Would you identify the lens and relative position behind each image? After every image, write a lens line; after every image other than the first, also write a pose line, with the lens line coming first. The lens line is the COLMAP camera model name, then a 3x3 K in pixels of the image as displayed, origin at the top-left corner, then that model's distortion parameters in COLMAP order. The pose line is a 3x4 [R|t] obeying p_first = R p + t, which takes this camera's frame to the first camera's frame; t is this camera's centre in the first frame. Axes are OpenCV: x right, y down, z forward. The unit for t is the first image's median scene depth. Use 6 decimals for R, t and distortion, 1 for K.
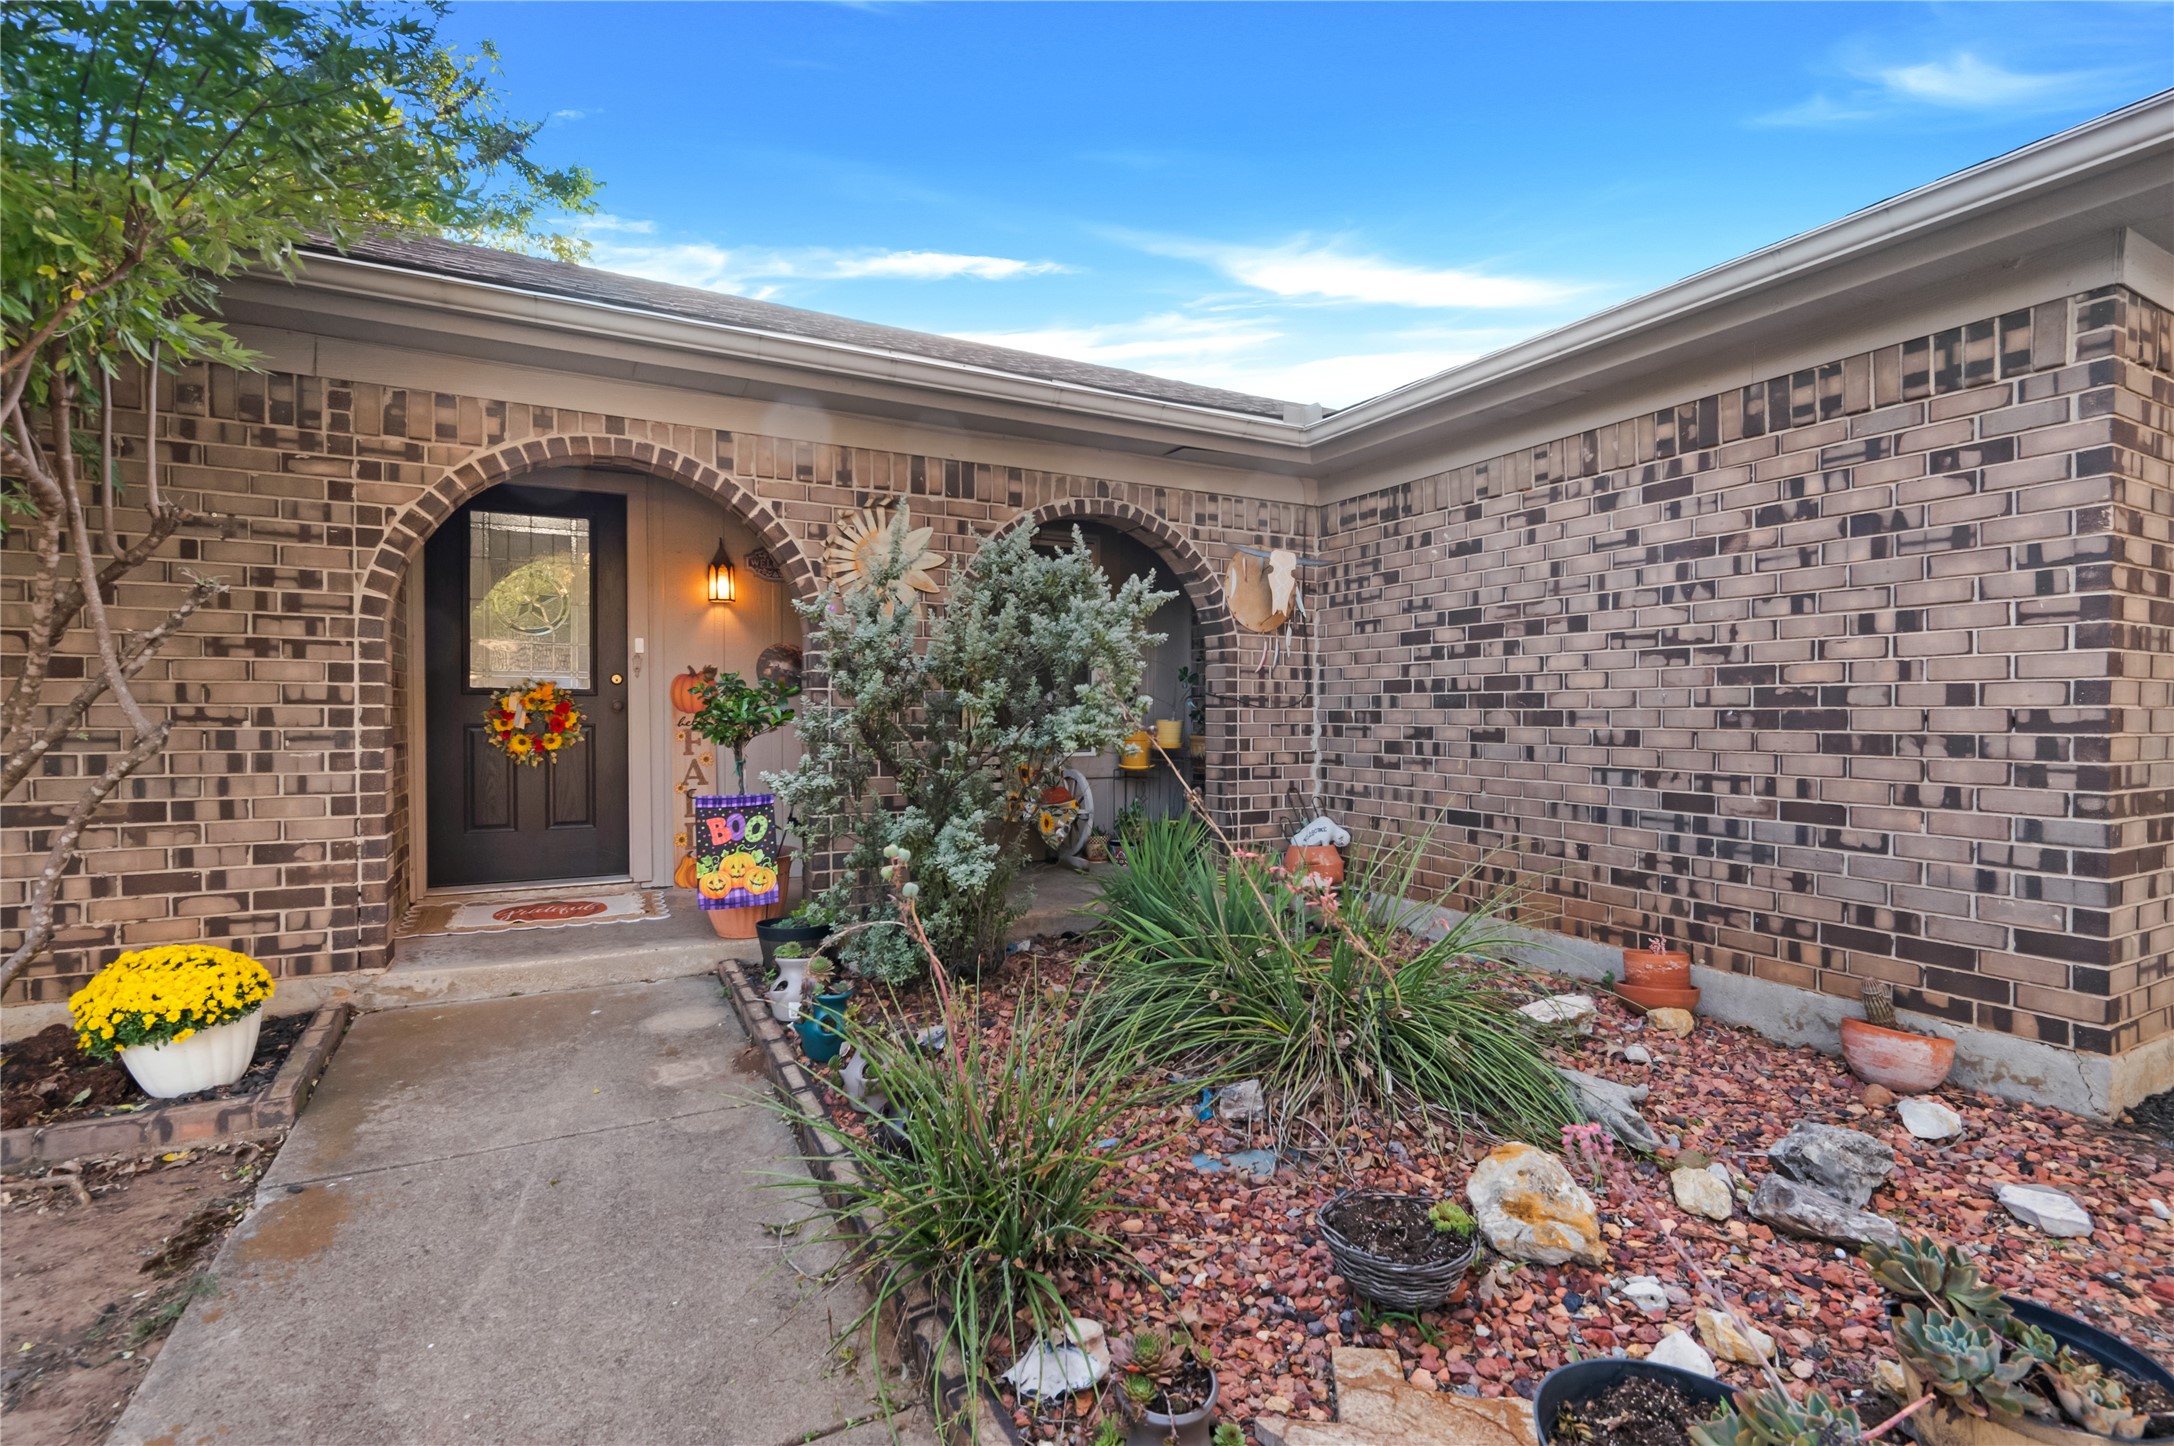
lens RADIAL K [[976.5, 0, 1092.2], [0, 976.5, 719.3], [0, 0, 1]] dist [-0.004146, 0.000229]
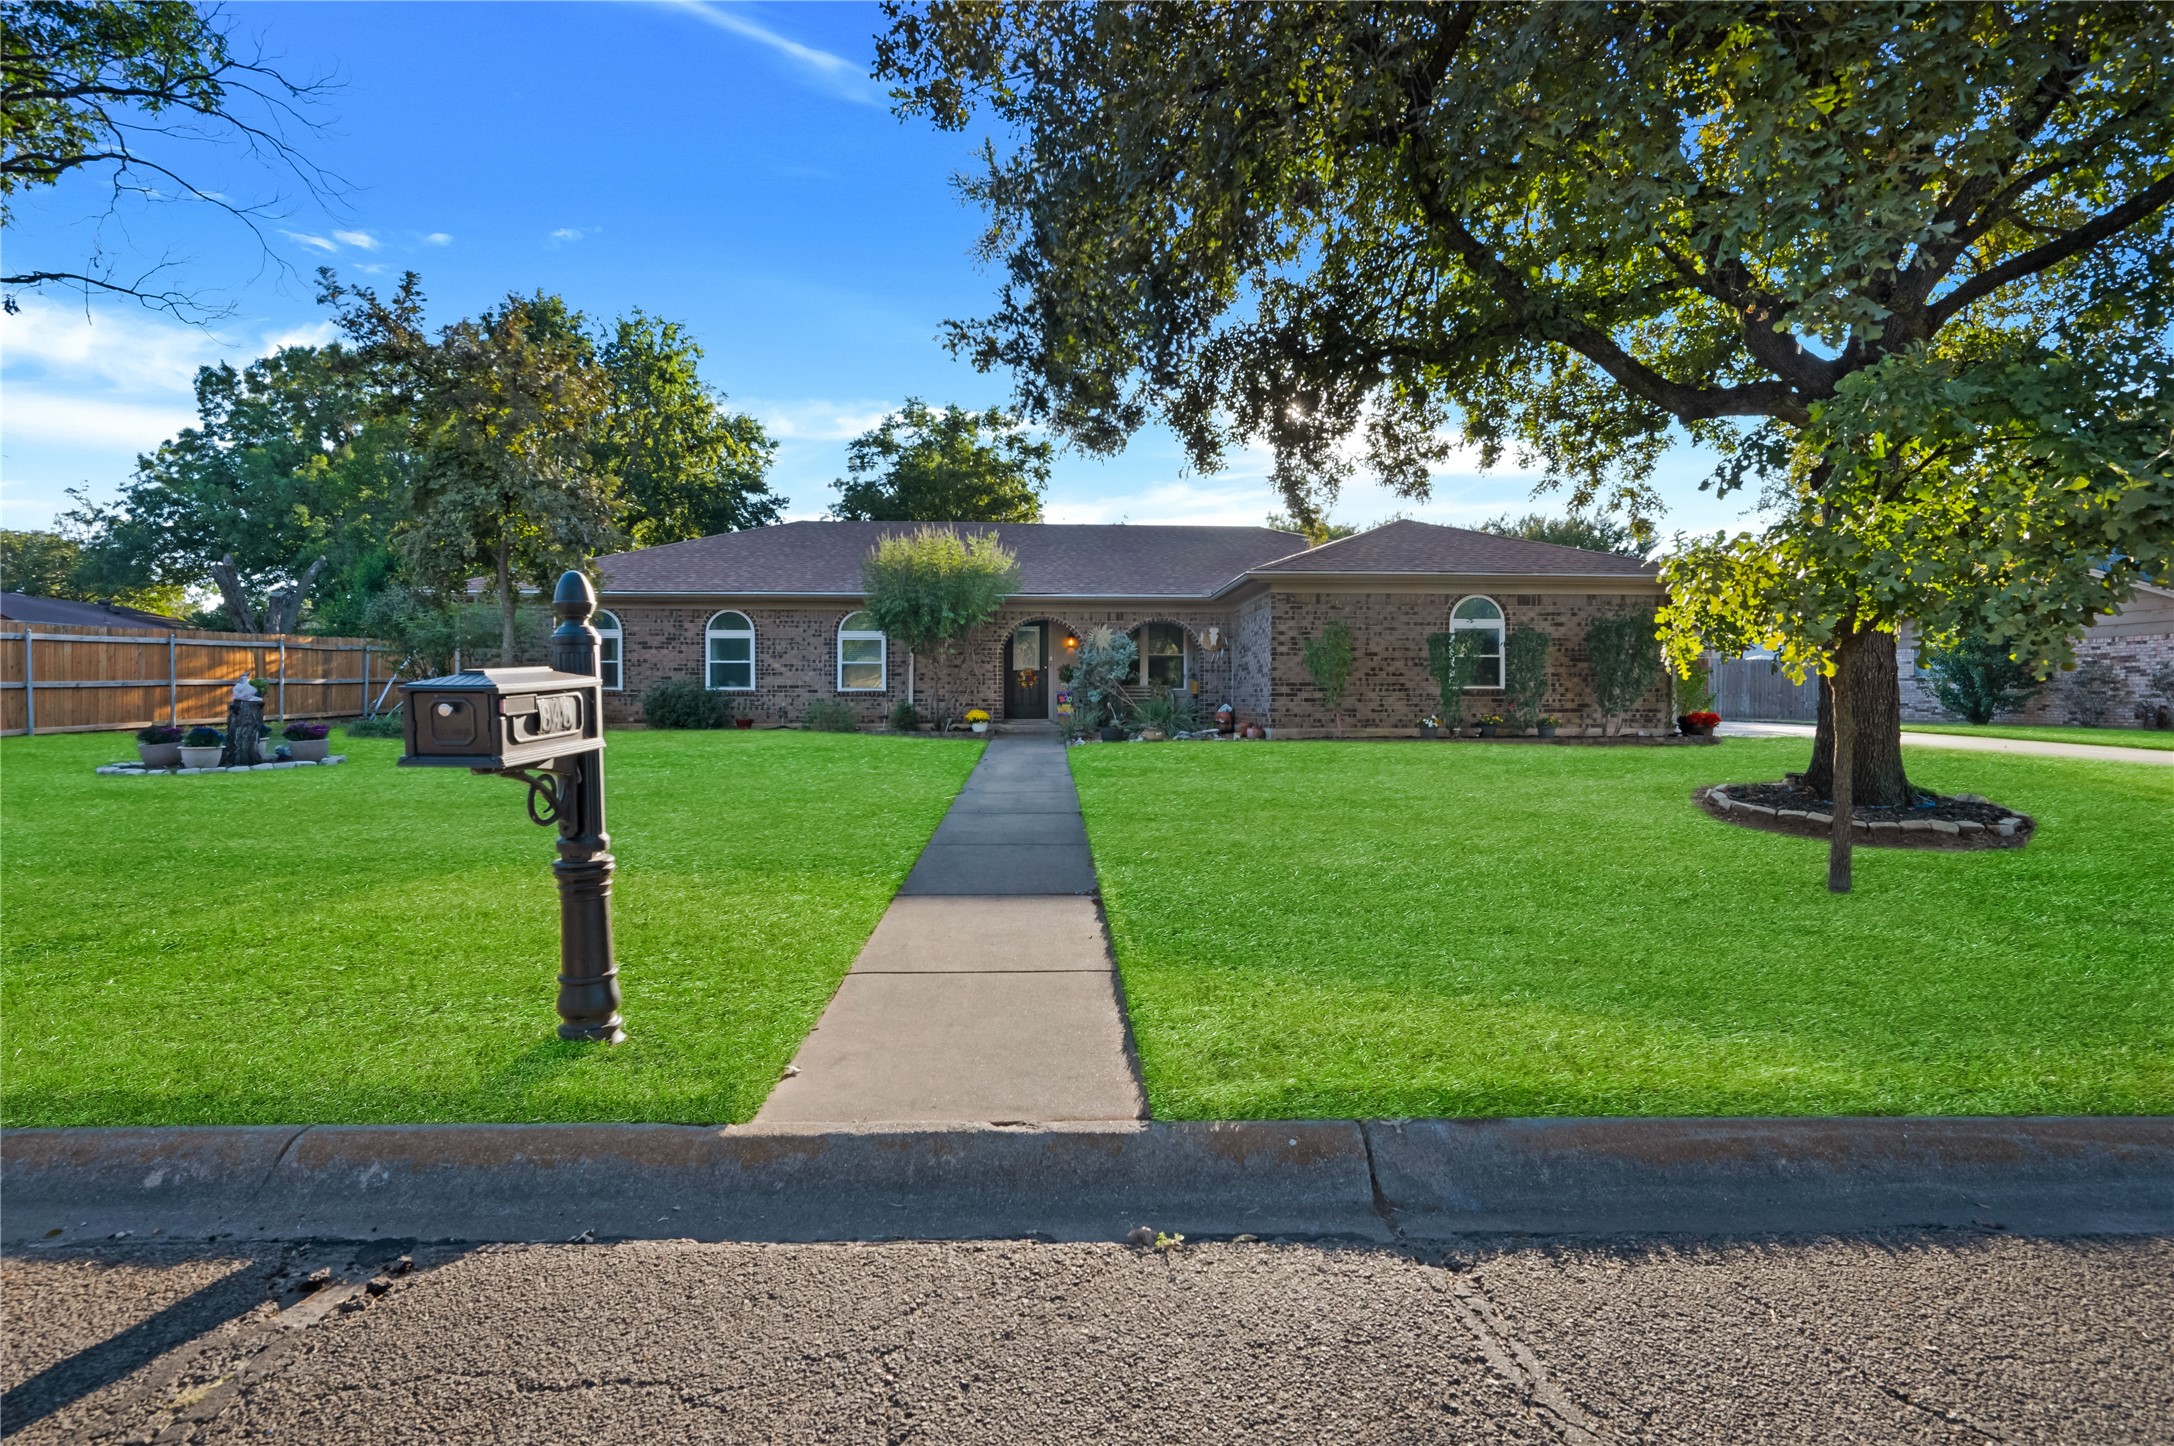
lens RADIAL K [[976.5, 0, 1087.3], [0, 976.5, 722.7], [0, 0, 1]] dist [-0.004146, 0.000229]
pose [[0.895109, 0.001306, -0.445846, 1.546097], [-0.005419, 0.999954, -0.007951, 0.227040], [0.445815, 0.009533, 0.895074, -2.671322]]
